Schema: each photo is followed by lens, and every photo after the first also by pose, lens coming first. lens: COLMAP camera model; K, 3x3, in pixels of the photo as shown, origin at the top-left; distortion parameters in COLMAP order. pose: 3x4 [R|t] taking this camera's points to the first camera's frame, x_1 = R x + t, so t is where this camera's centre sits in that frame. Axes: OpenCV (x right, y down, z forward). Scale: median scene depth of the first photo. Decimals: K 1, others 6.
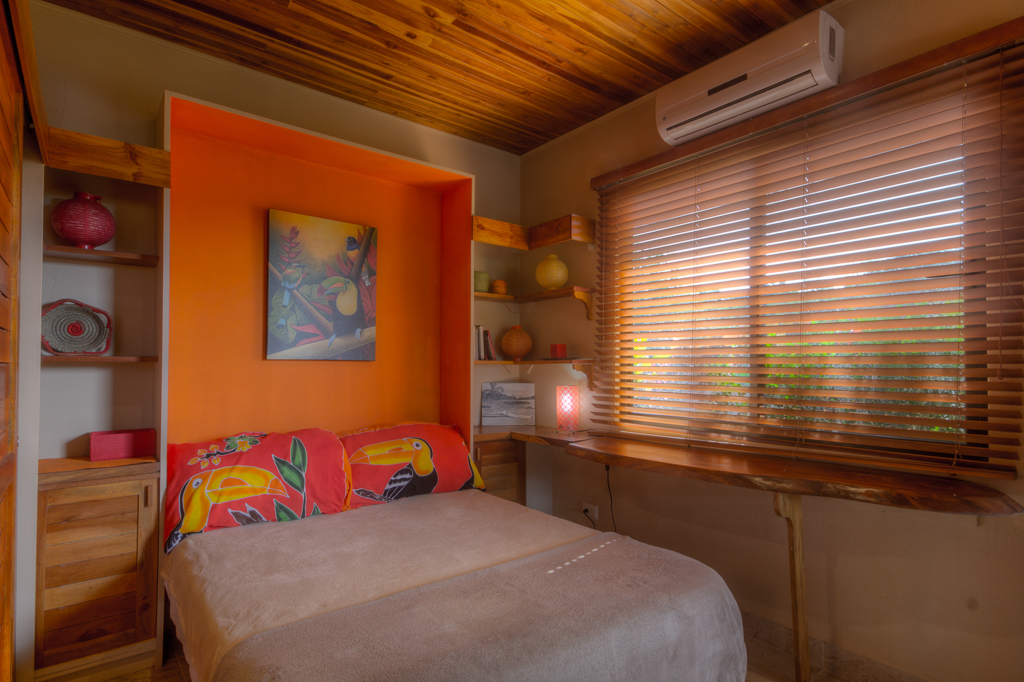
lens RADIAL K [[537.7, 0, 515.0], [0, 537.7, 356.0], [0, 0, 1]] dist [0.017690, 0.002333]
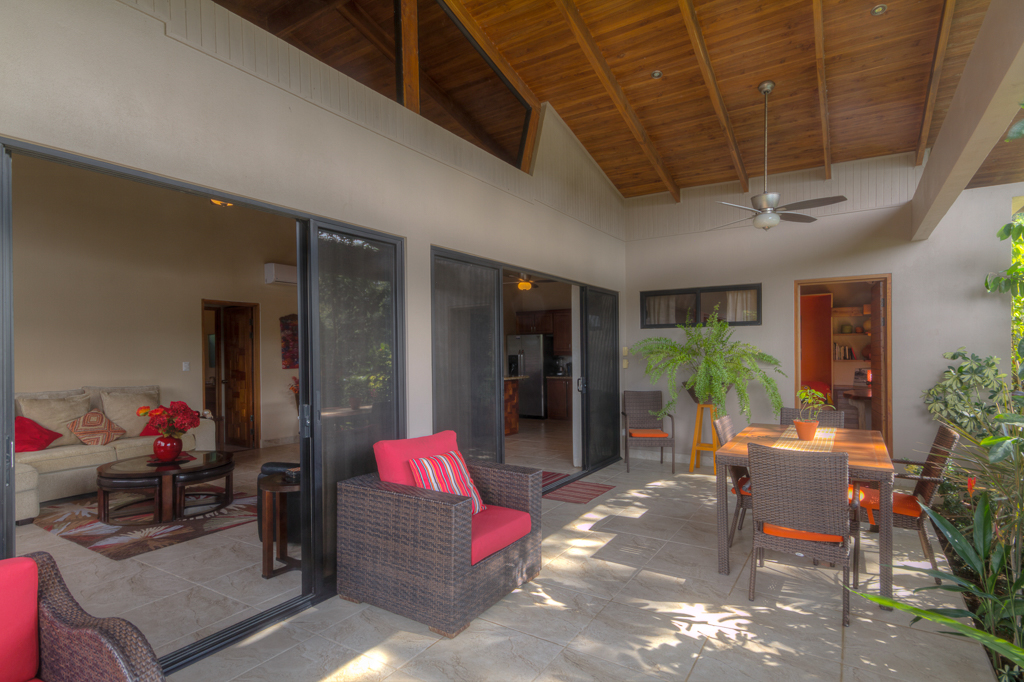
lens RADIAL K [[533.2, 0, 513.4], [0, 533.2, 357.5], [0, 0, 1]] dist [0.019584, 0.000336]
pose [[0.323066, 0.004029, -0.946368, 2.241340], [0.028488, 0.999496, 0.013980, -0.101959], [0.945947, -0.031477, 0.322789, -1.642173]]
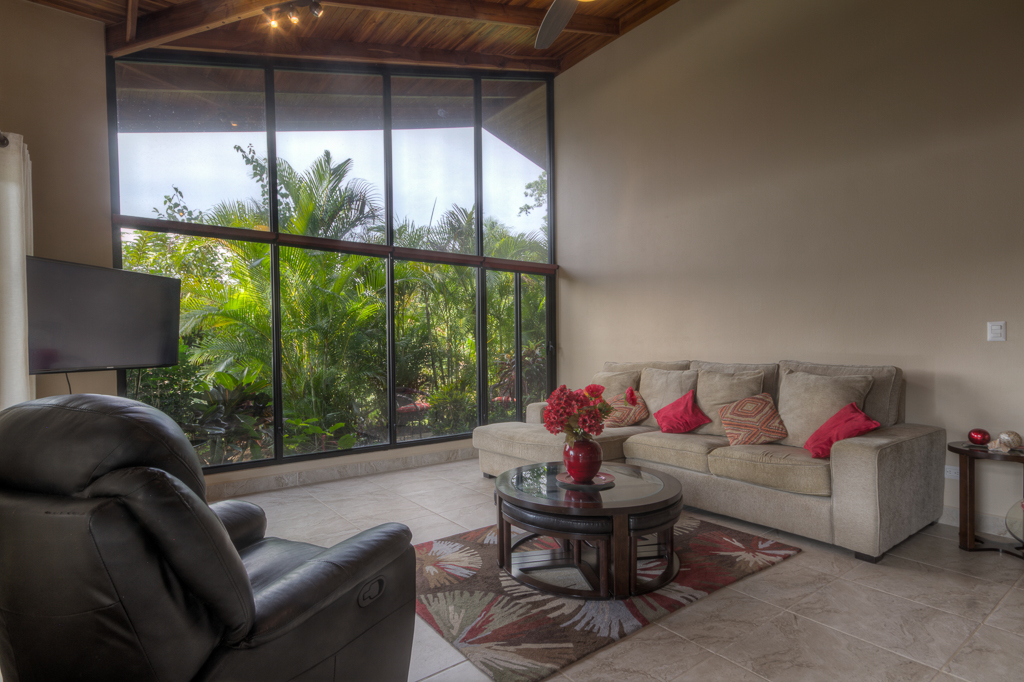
lens RADIAL K [[533.2, 0, 513.4], [0, 533.2, 357.5], [0, 0, 1]] dist [0.019584, 0.000336]
pose [[-0.999791, 0.007002, 0.019212, 0.318013], [0.007044, 0.999973, 0.002094, -0.019000], [-0.019197, 0.002229, -0.999813, -1.076472]]
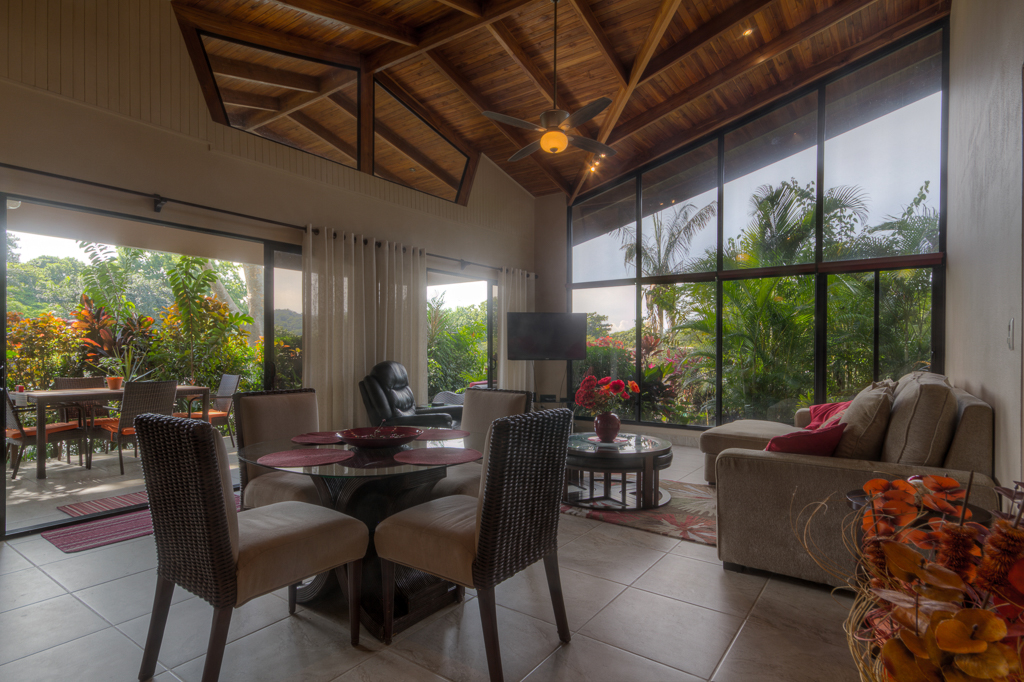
lens RADIAL K [[529.3, 0, 524.5], [0, 529.3, 356.1], [0, 0, 1]] dist [0.019712, 0.000384]
pose [[-0.277974, -0.011062, 0.960525, -1.262003], [-0.019681, 0.999789, 0.005818, -0.026443], [-0.960387, -0.017287, -0.278133, -1.471229]]
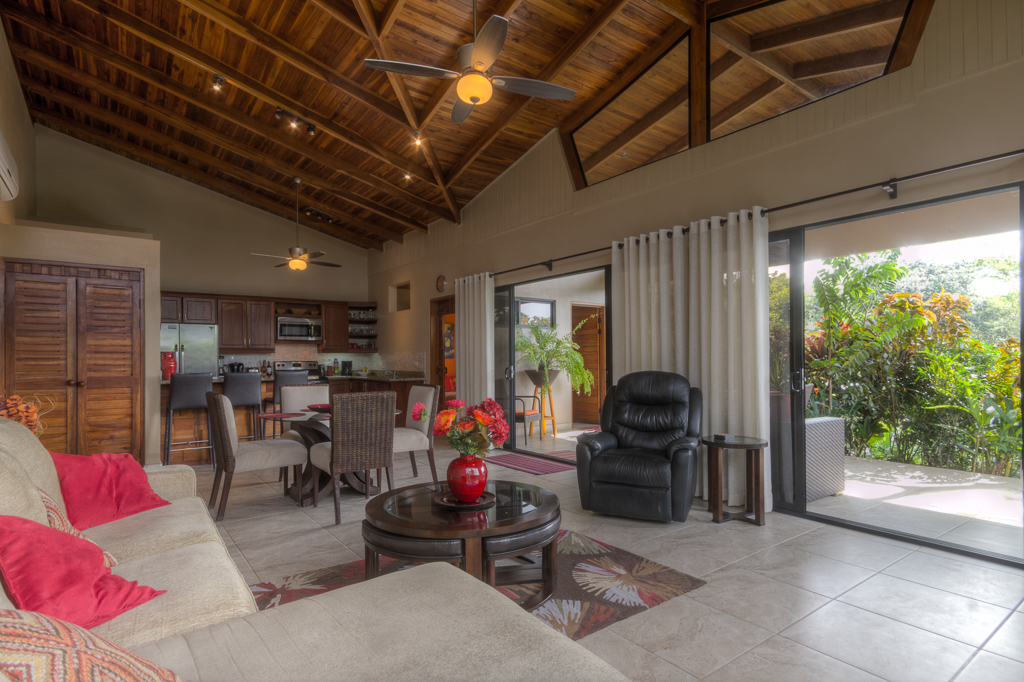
lens RADIAL K [[533.2, 0, 513.4], [0, 533.2, 357.5], [0, 0, 1]] dist [0.019584, 0.000336]
pose [[0.999428, -0.010110, -0.032280, 0.325095], [0.010654, 0.999803, 0.016721, -0.061855], [0.032104, -0.017055, 0.999339, -3.184155]]
